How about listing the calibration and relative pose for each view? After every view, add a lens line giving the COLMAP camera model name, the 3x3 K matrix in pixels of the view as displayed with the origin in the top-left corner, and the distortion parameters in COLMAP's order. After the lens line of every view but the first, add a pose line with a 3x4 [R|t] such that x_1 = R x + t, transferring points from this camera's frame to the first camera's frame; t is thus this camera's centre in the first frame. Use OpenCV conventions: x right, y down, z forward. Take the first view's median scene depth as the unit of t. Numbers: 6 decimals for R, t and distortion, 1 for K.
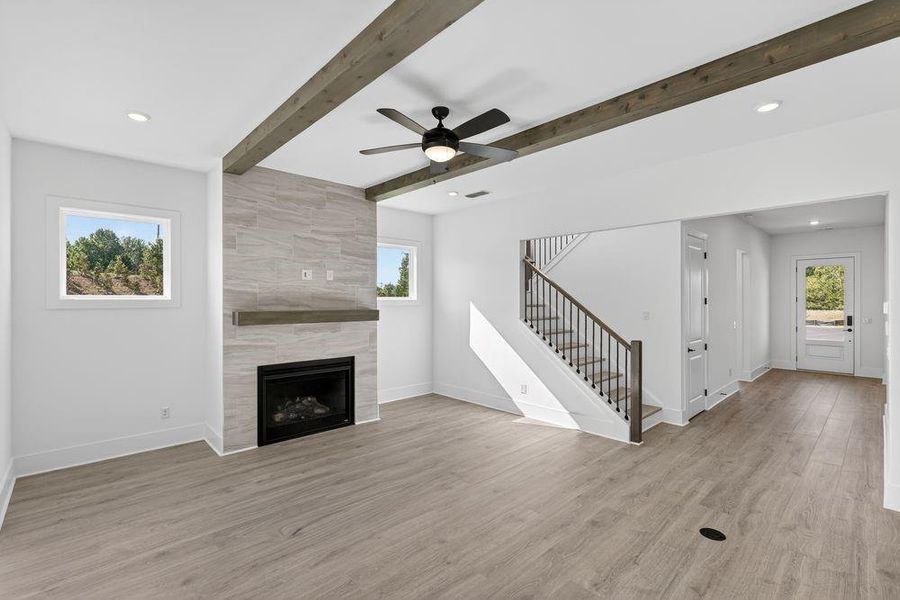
lens RADIAL K [[406.8, 0, 448.4], [0, 406.8, 301.2], [0, 0, 1]] dist [-0.003162, 0.000935]
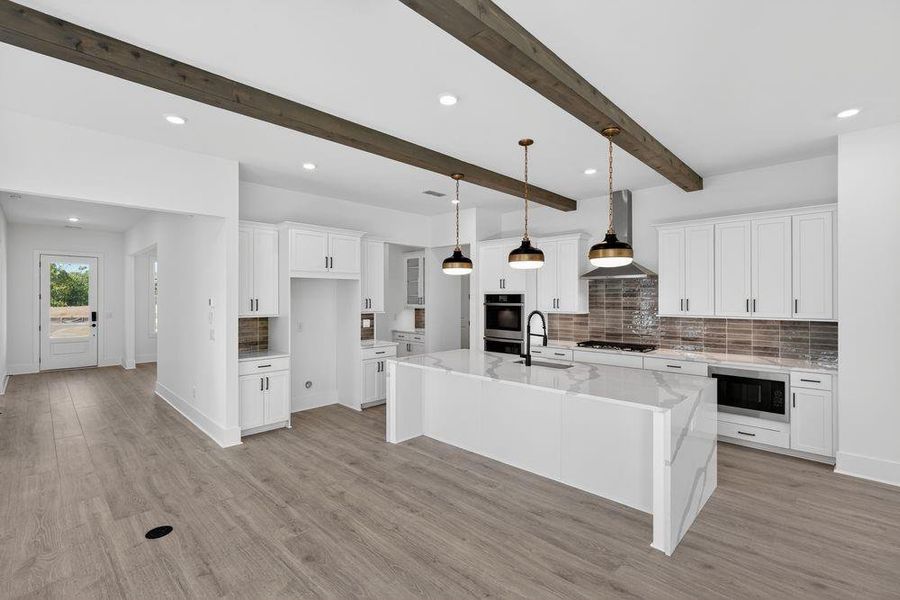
lens RADIAL K [[406.8, 0, 447.3], [0, 406.8, 297.9], [0, 0, 1]] dist [-0.003162, 0.000935]
pose [[-0.046467, 0.000553, 0.998920, -0.214826], [0.002683, 0.999996, -0.000429, 0.003735], [-0.998916, 0.002661, -0.046469, 0.200778]]
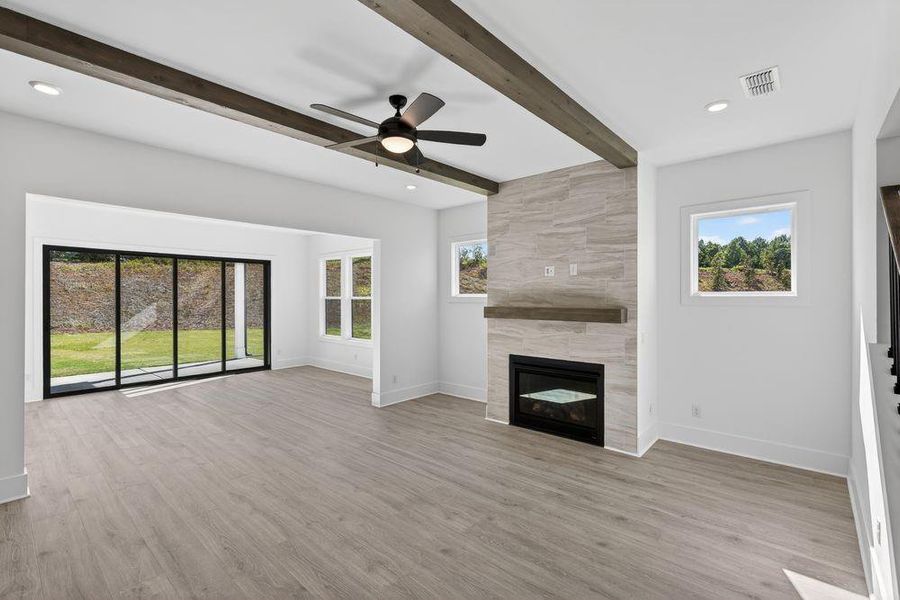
lens RADIAL K [[406.8, 0, 448.1], [0, 406.8, 298.7], [0, 0, 1]] dist [-0.003162, 0.000935]
pose [[0.097130, 0.003892, -0.995264, 0.620031], [-0.001245, 0.999992, 0.003789, -0.001683], [0.995271, 0.000871, 0.097134, 0.669565]]
